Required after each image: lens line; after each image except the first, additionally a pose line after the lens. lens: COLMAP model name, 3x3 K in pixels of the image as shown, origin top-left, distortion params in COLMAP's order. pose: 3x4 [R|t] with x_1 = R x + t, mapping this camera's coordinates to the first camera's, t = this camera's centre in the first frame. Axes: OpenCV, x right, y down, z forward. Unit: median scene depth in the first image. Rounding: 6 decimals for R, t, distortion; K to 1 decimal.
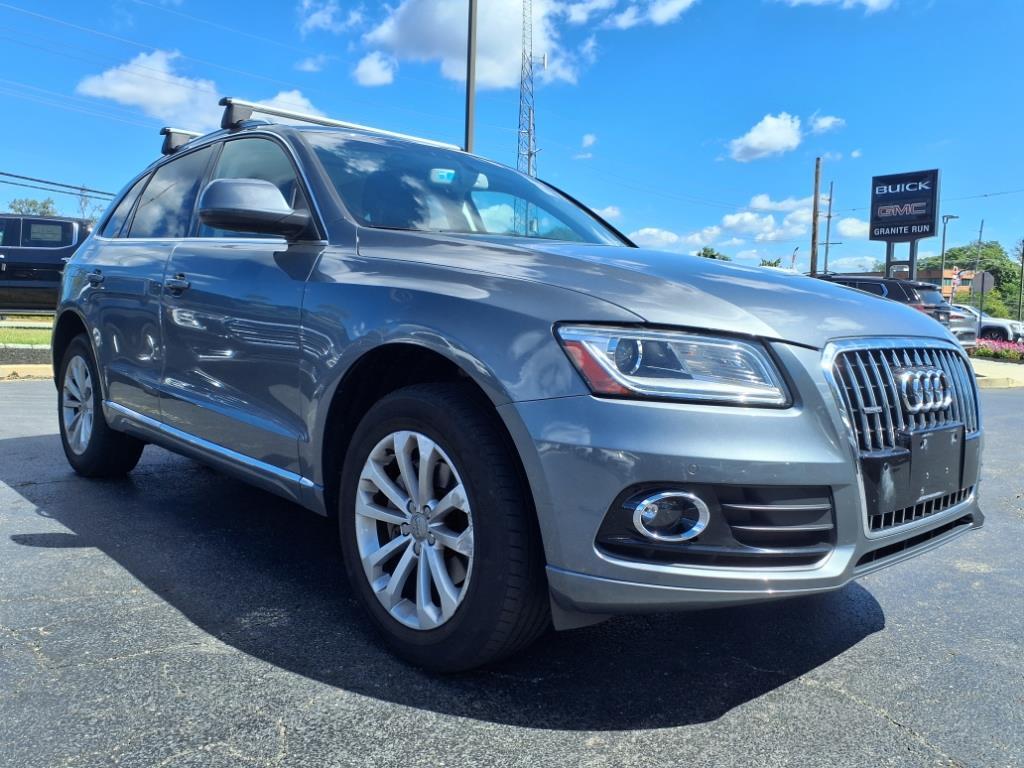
lens RADIAL K [[824.1, 0, 479.1], [0, 824.1, 383.4], [0, 0, 1]] dist [0.002816, 0.000524]
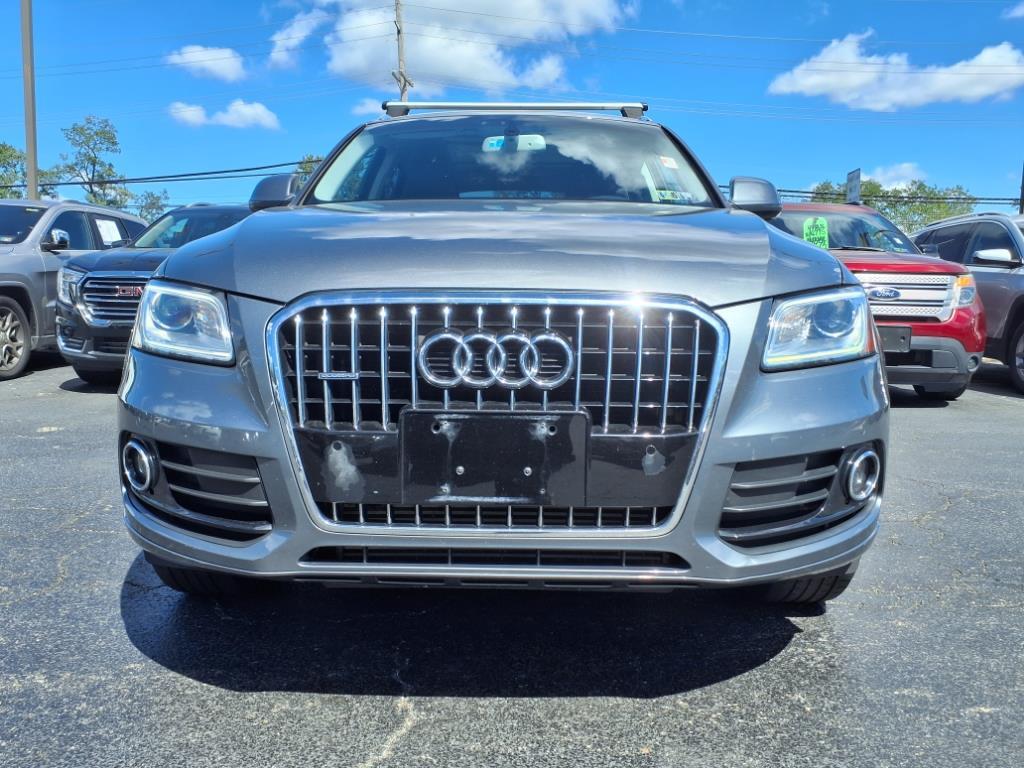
lens RADIAL K [[824.1, 0, 506.7], [0, 824.1, 383.6], [0, 0, 1]] dist [0.002816, 0.000524]
pose [[0.728214, 0.050852, -0.683461, 0.975813], [-0.040773, 0.998692, 0.030863, 0.006654], [0.684136, 0.005392, 0.729334, 0.433886]]
